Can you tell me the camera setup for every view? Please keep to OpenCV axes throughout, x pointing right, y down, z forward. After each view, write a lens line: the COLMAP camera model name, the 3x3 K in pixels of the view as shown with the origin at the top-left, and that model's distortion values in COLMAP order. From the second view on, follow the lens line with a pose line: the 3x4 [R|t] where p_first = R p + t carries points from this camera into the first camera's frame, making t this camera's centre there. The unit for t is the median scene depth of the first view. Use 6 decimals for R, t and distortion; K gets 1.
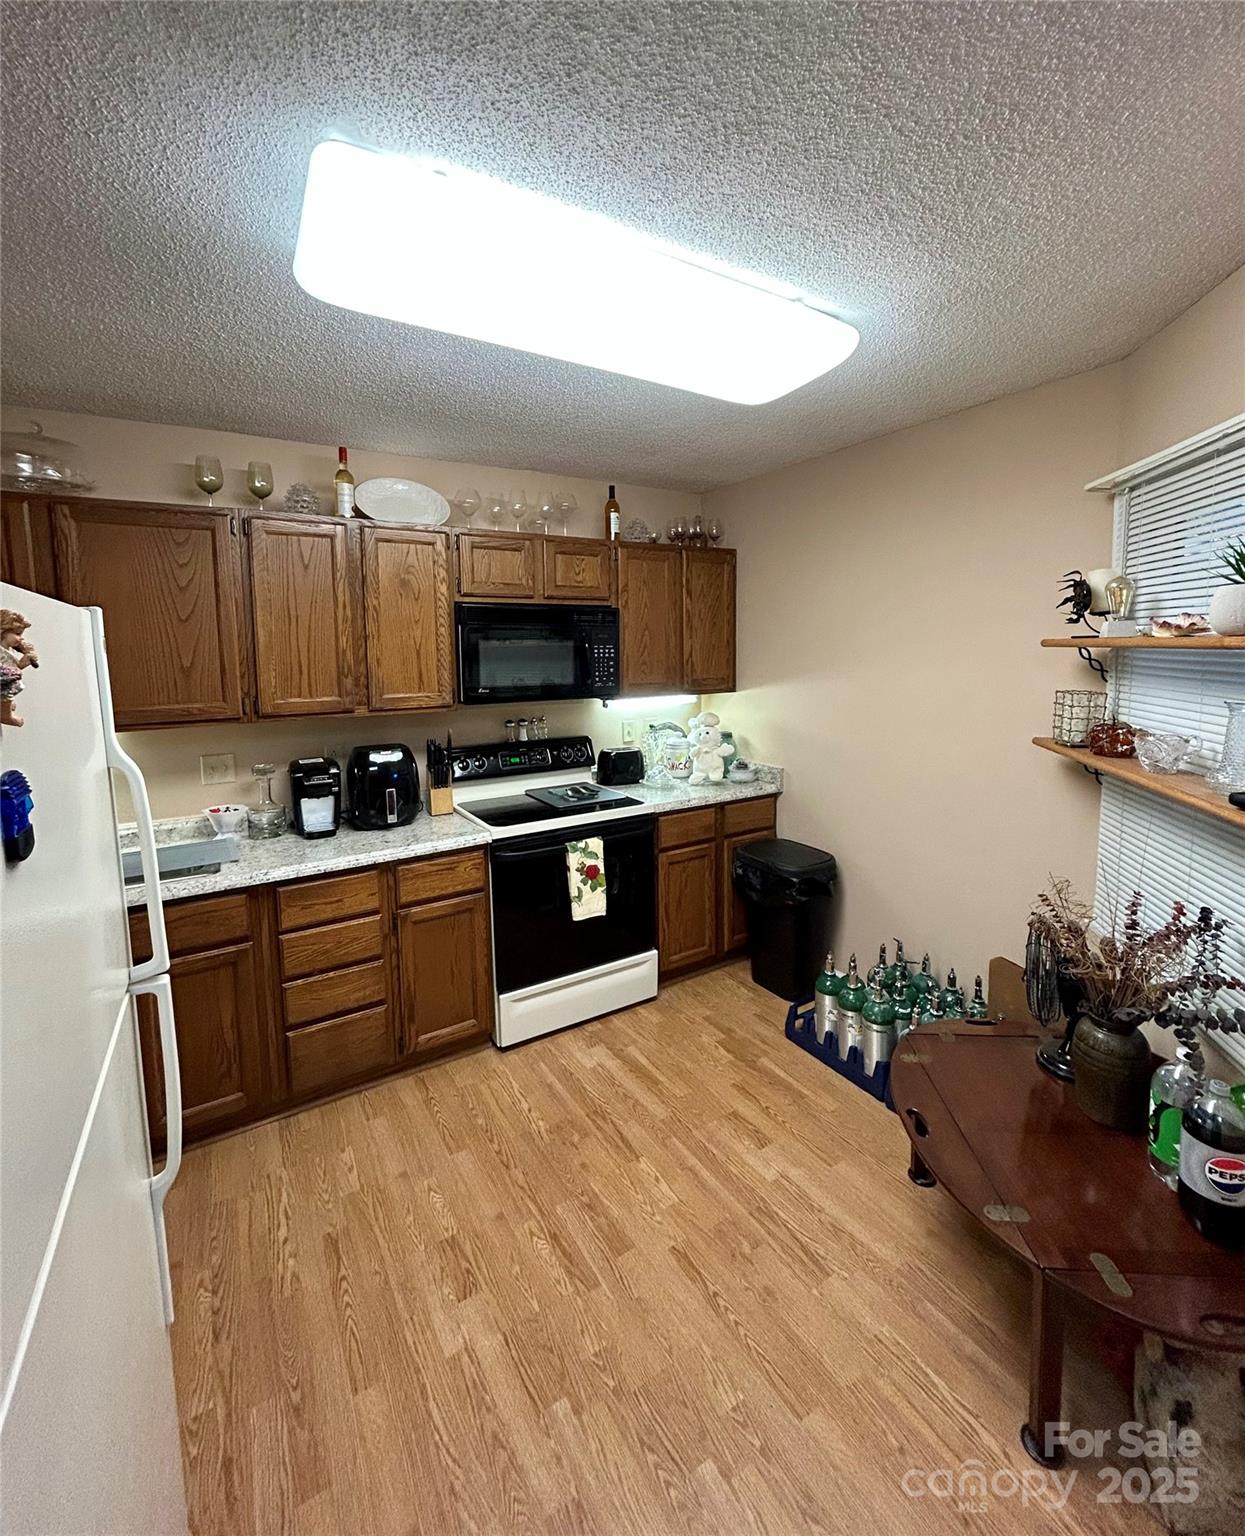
lens RADIAL K [[658.7, 0, 641.8], [0, 658.7, 698.6], [0, 0, 1]] dist [-0.001196, 0.000064]
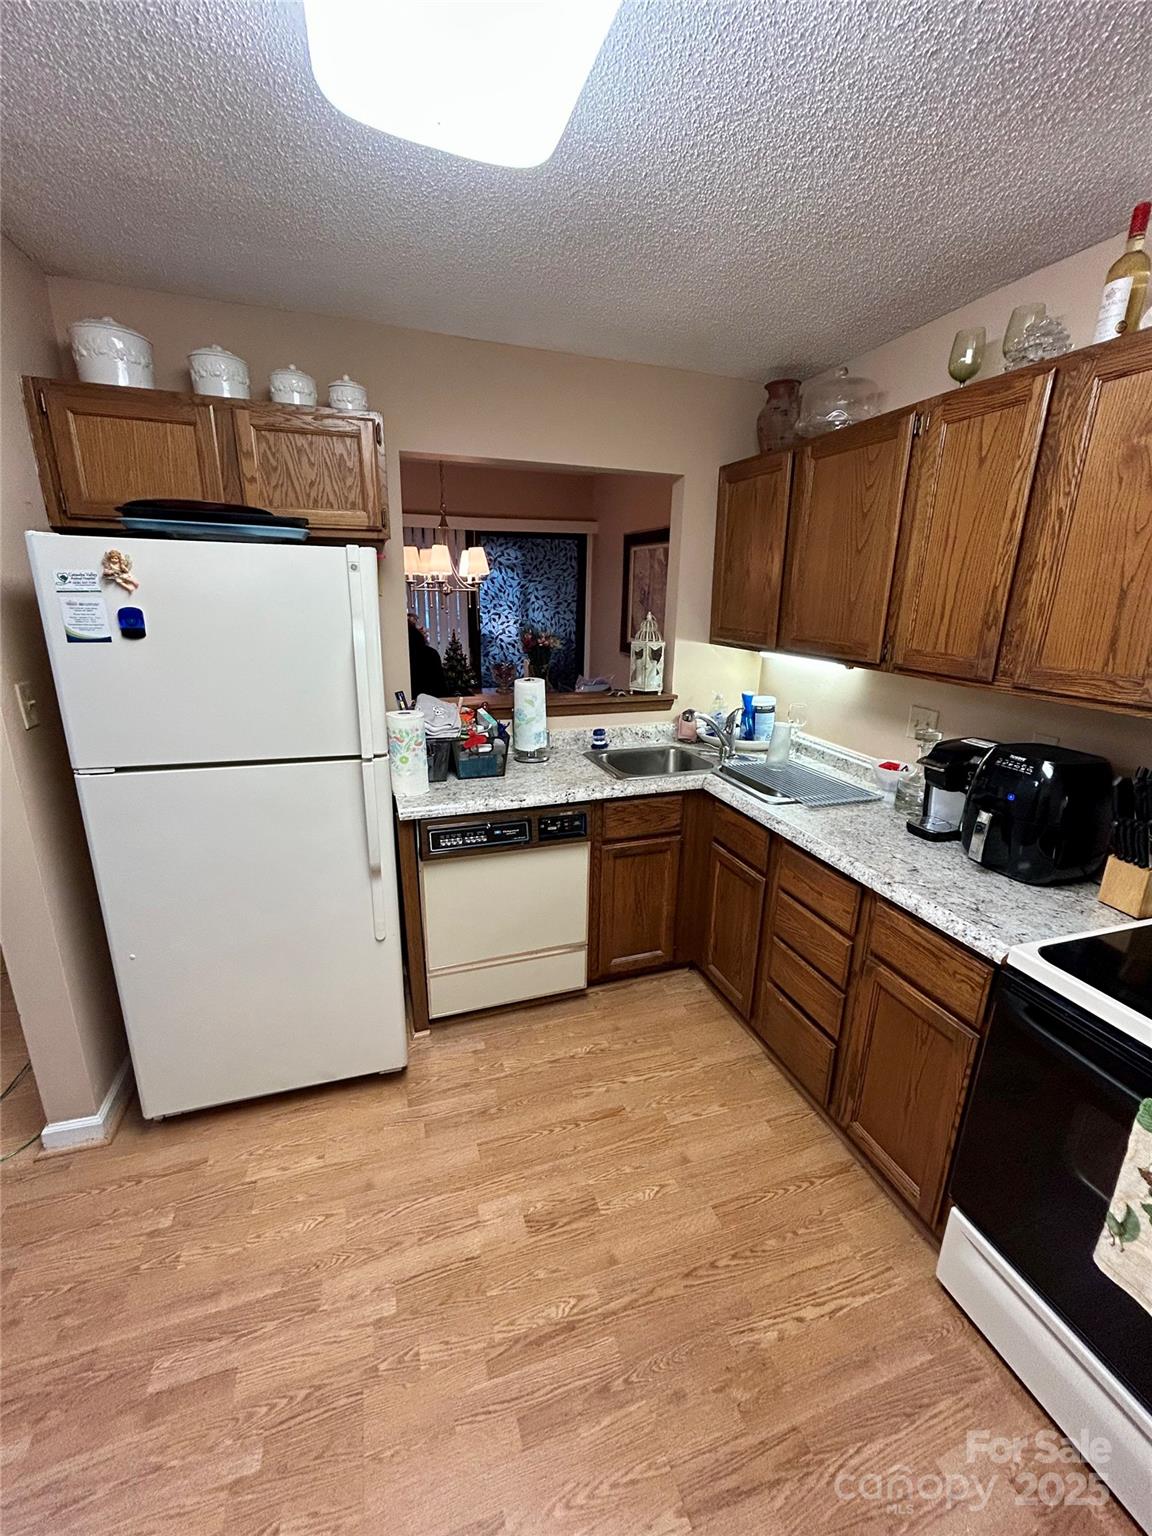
lens RADIAL K [[615.3, 0, 566.9], [0, 615.3, 764.3], [0, 0, 1]] dist [-0.002975, -0.000041]
pose [[-0.248159, 0.273978, -0.929168, 0.323898], [-0.099551, 0.946881, 0.305788, -0.060223], [0.963591, 0.168384, -0.207702, 0.880998]]
